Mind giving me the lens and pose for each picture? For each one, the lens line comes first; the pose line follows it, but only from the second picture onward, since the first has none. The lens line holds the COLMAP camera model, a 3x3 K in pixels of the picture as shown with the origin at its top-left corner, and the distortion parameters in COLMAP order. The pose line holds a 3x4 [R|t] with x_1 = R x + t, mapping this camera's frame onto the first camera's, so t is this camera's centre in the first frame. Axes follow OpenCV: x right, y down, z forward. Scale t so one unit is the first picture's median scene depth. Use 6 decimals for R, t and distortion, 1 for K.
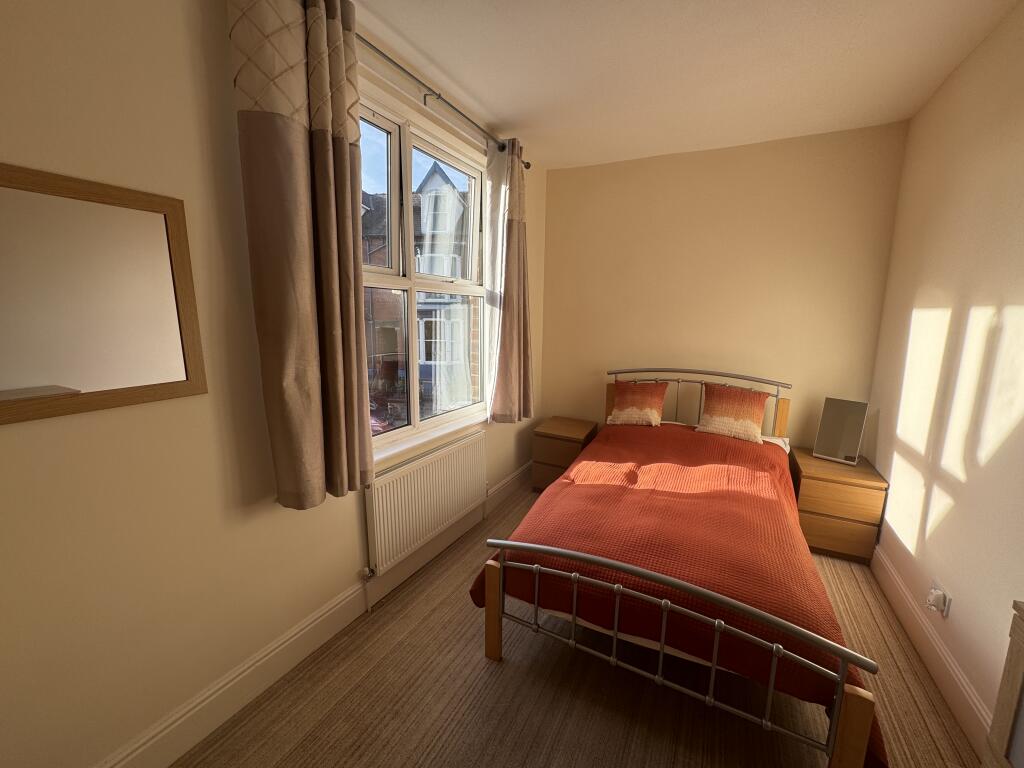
lens RADIAL K [[406.5, 0, 512.6], [0, 406.5, 384.9], [0, 0, 1]] dist [-0.000549, -0.000791]
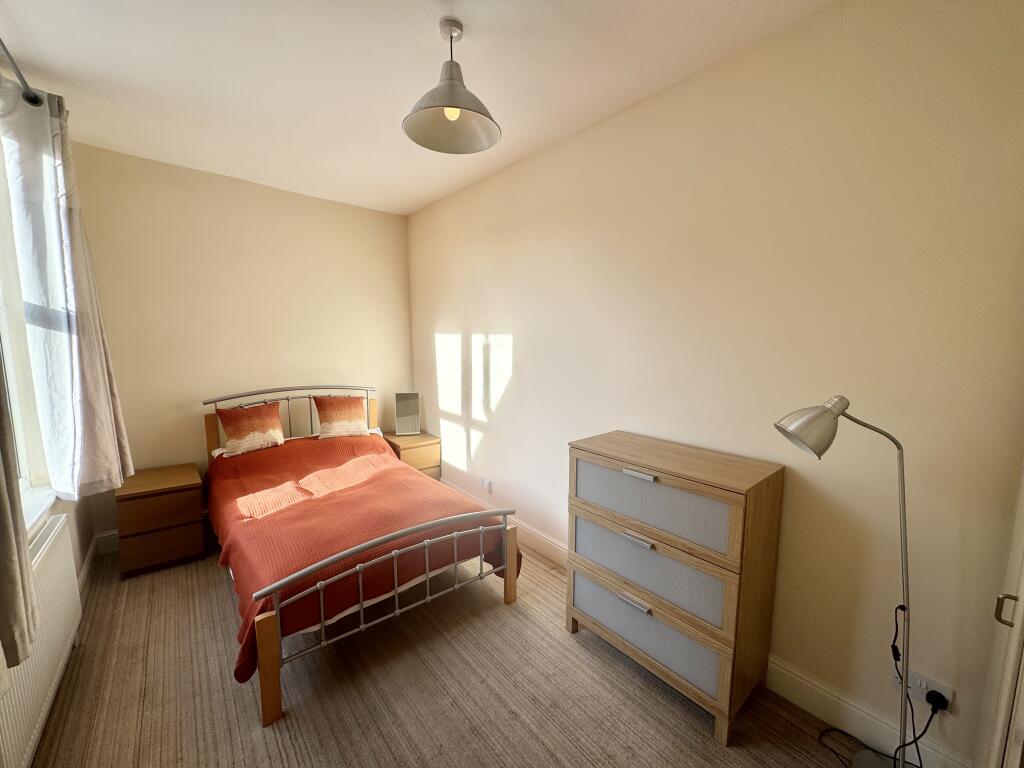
lens RADIAL K [[406.5, 0, 512.6], [0, 406.5, 384.9], [0, 0, 1]] dist [-0.000549, -0.000791]
pose [[0.385599, -0.120087, 0.914818, -0.395906], [0.152023, 0.986212, 0.065381, -0.030676], [-0.910056, 0.113863, 0.398538, 0.046909]]
